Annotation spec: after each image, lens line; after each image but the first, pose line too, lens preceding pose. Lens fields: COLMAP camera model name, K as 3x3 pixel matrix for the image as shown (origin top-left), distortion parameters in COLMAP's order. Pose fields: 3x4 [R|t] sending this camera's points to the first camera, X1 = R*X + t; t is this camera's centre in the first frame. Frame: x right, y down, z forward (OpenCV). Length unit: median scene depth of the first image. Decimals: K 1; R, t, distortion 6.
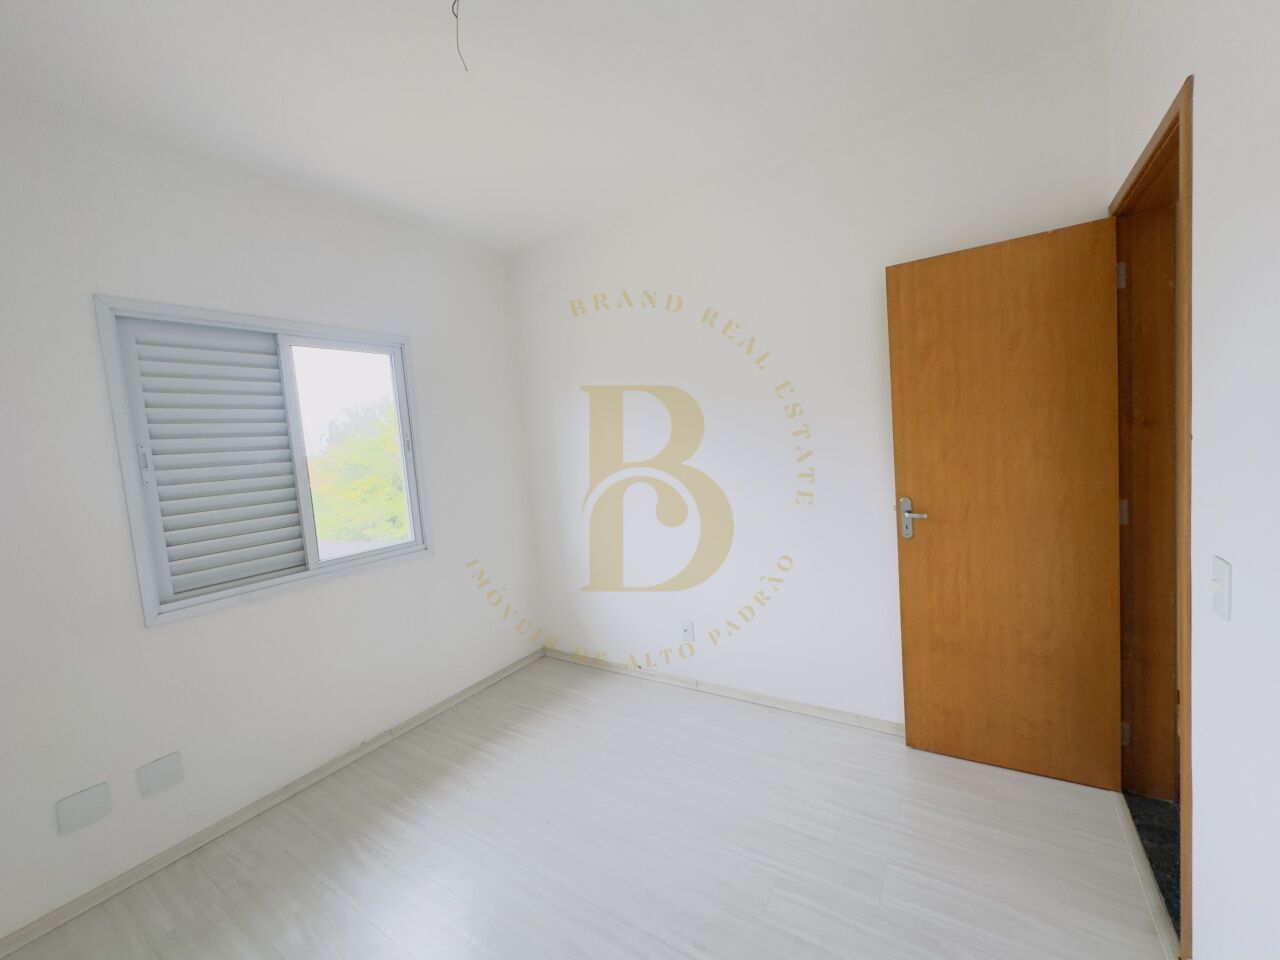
lens RADIAL K [[513.6, 0, 639.1], [0, 513.6, 480.1], [0, 0, 1]] dist [-0.000981, 0.000195]
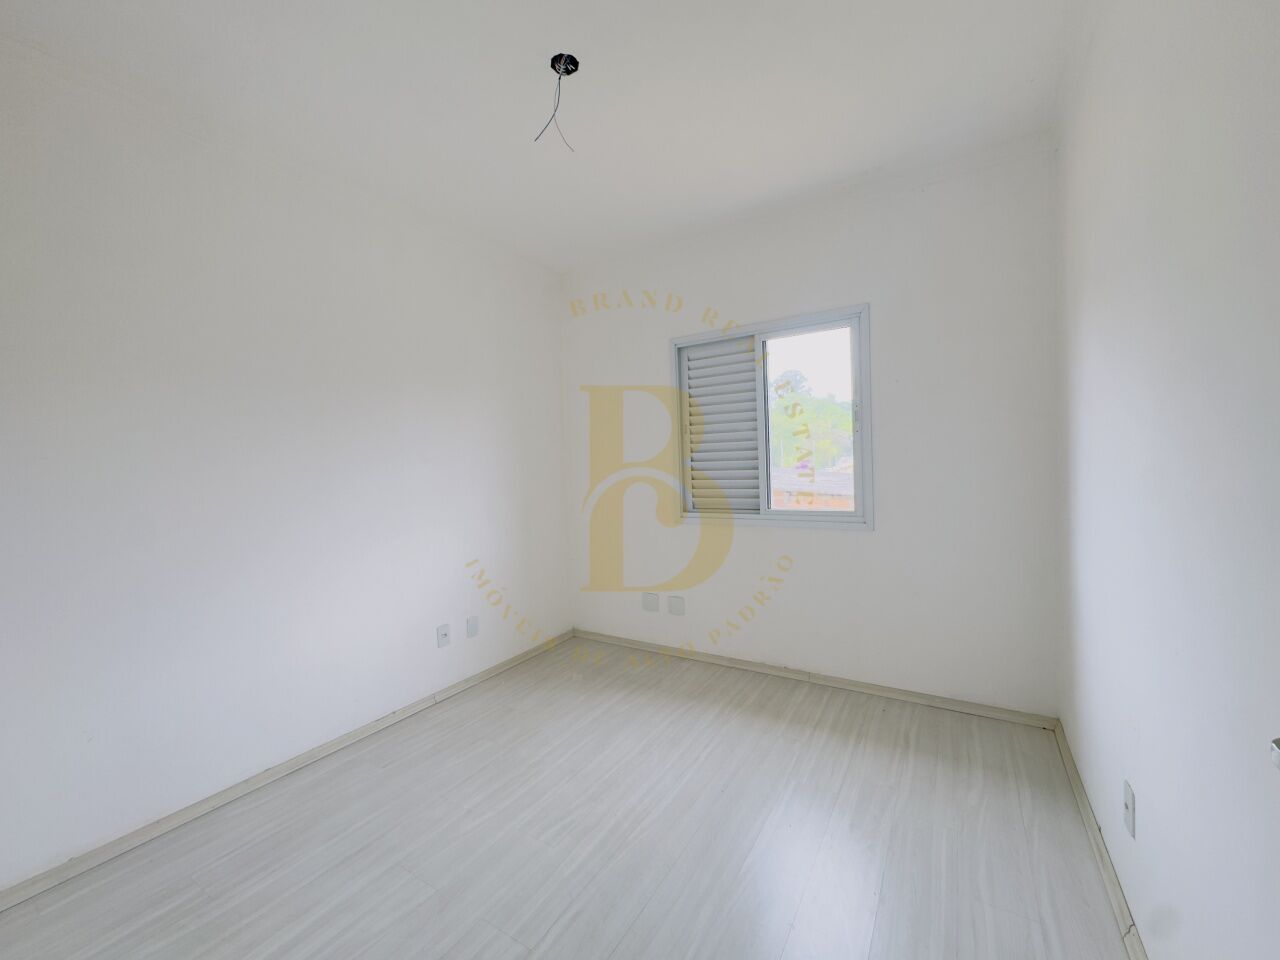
lens RADIAL K [[513.6, 0, 639.1], [0, 513.6, 480.1], [0, 0, 1]] dist [-0.000981, 0.000195]
pose [[0.021217, 0.114943, -0.993146, 0.703268], [-0.041968, 0.992596, 0.113983, -0.051405], [0.998894, 0.039262, 0.025883, 0.724287]]
